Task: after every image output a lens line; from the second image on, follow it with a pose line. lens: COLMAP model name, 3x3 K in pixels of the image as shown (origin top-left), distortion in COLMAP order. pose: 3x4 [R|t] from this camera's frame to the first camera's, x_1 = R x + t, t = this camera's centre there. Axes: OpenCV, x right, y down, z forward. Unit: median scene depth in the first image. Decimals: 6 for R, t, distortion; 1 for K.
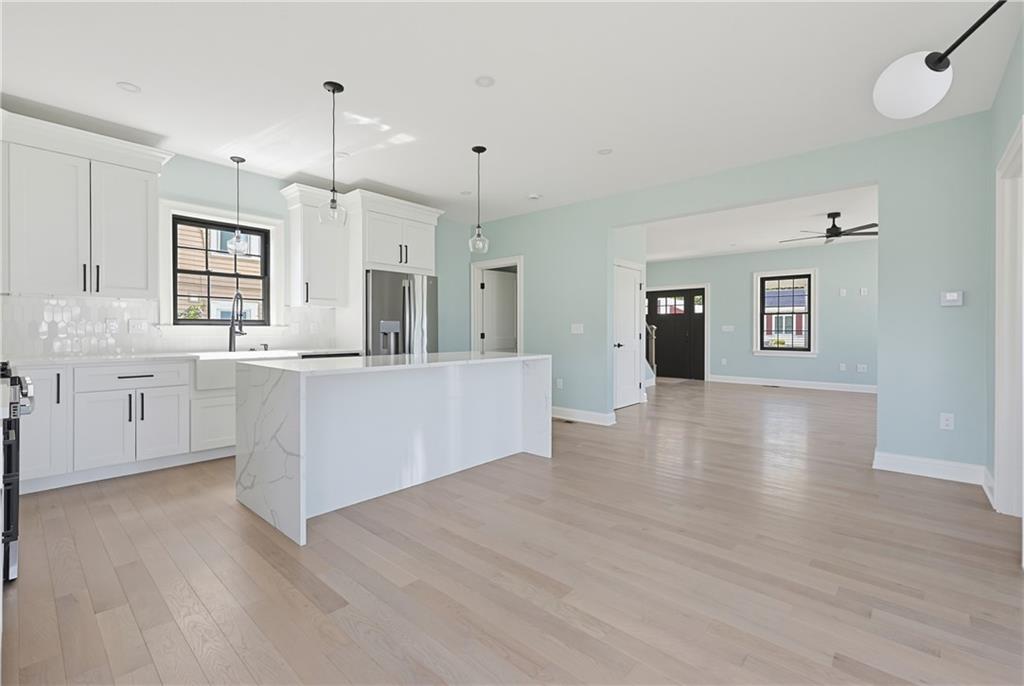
lens RADIAL K [[442.7, 0, 505.9], [0, 442.7, 340.5], [0, 0, 1]] dist [-0.000379, 0.000072]
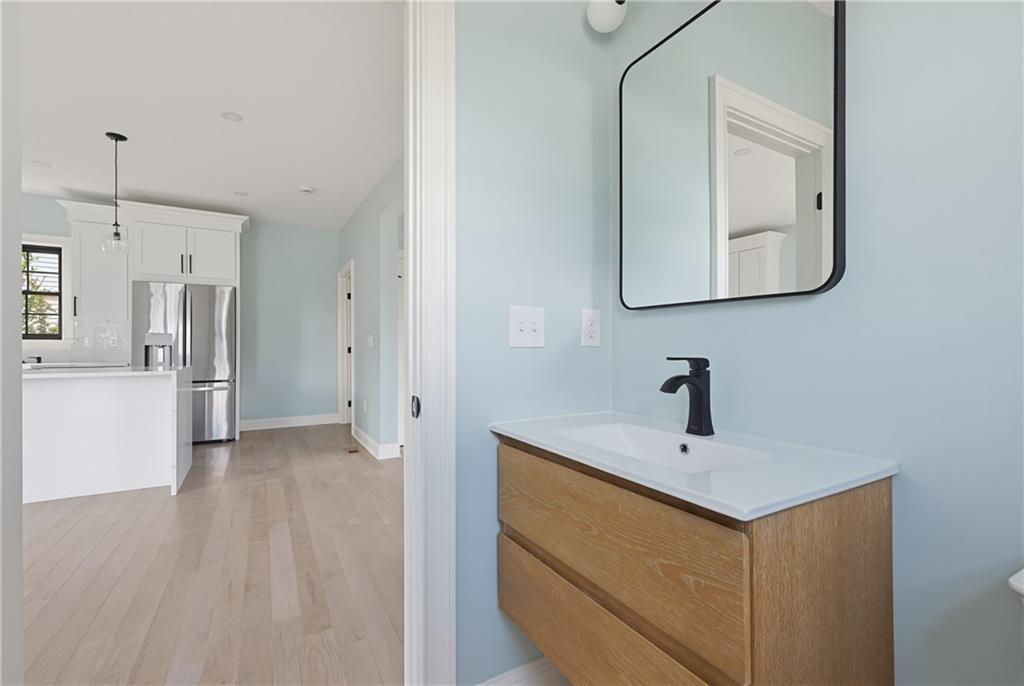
lens RADIAL K [[442.6, 0, 512.0], [0, 442.6, 343.0], [0, 0, 1]] dist [0.003174, 0.000092]
pose [[0.950698, -0.004905, -0.310079, 0.803571], [-0.005022, 0.999500, -0.031208, 0.002365], [0.310077, 0.031227, 0.950199, 0.338014]]
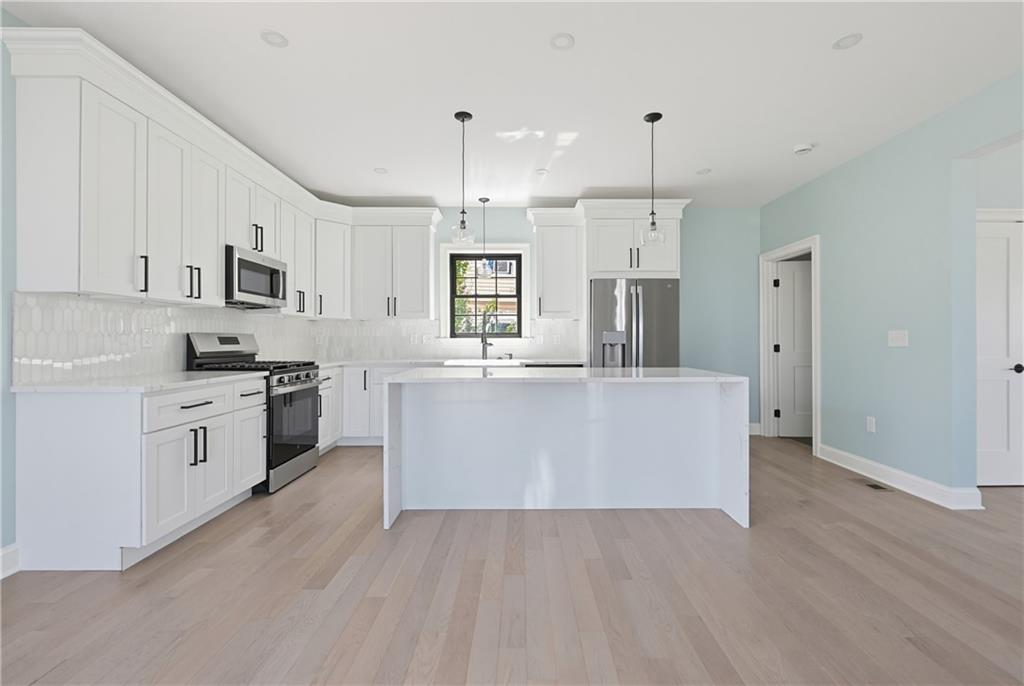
lens RADIAL K [[442.5, 0, 524.0], [0, 442.5, 343.1], [0, 0, 1]] dist [-0.000810, -0.000187]
pose [[0.675147, 0.000077, -0.737683, 0.313302], [-0.014754, 0.999801, -0.013399, -0.004432], [0.737536, 0.019930, 0.675014, 0.240382]]
